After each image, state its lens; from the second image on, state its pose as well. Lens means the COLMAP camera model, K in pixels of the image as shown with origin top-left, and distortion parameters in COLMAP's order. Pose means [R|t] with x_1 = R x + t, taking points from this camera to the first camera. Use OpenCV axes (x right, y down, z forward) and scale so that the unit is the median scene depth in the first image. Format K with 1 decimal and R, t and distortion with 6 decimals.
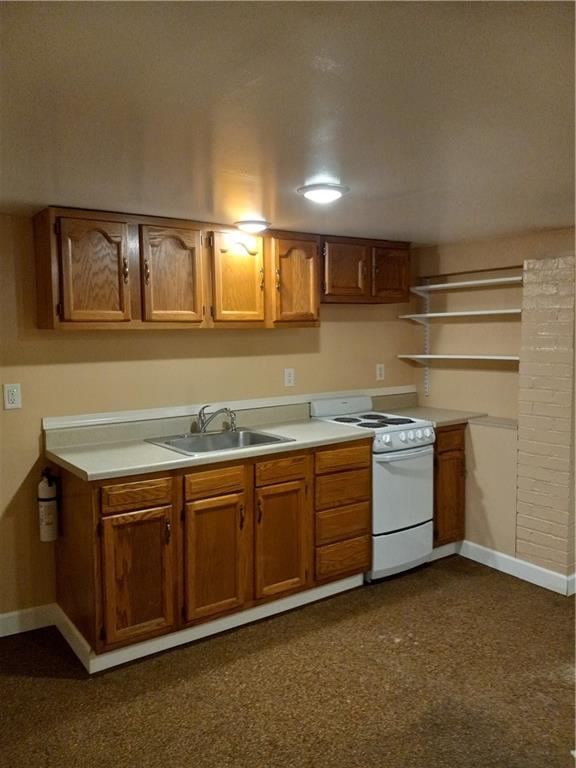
lens RADIAL K [[630.1, 0, 286.0], [0, 630.1, 383.9], [0, 0, 1]] dist [0.054040, -0.018823]
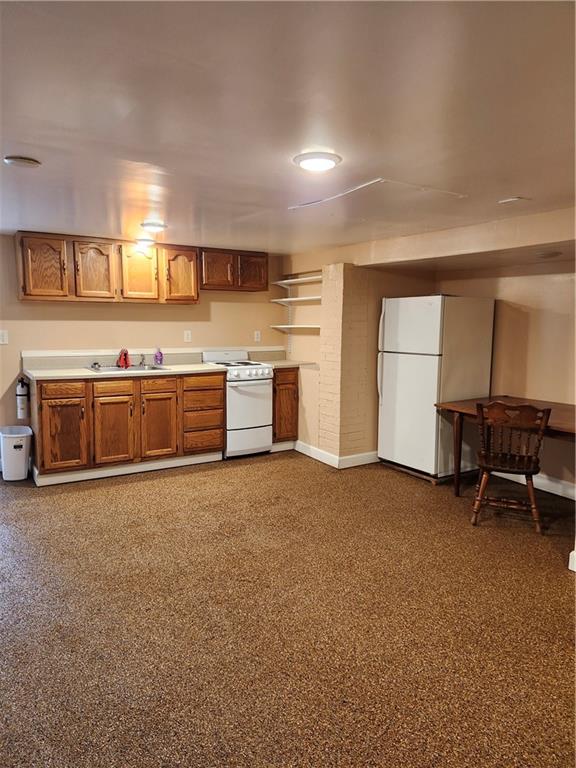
lens RADIAL K [[534.6, 0, 293.2], [0, 534.6, 385.8], [0, 0, 1]] dist [0.065059, -0.040992]
pose [[0.998636, 0.028551, -0.043719, 0.392625], [-0.026621, 0.998672, 0.044111, 0.058134], [0.044920, -0.042887, 0.998070, -0.421207]]
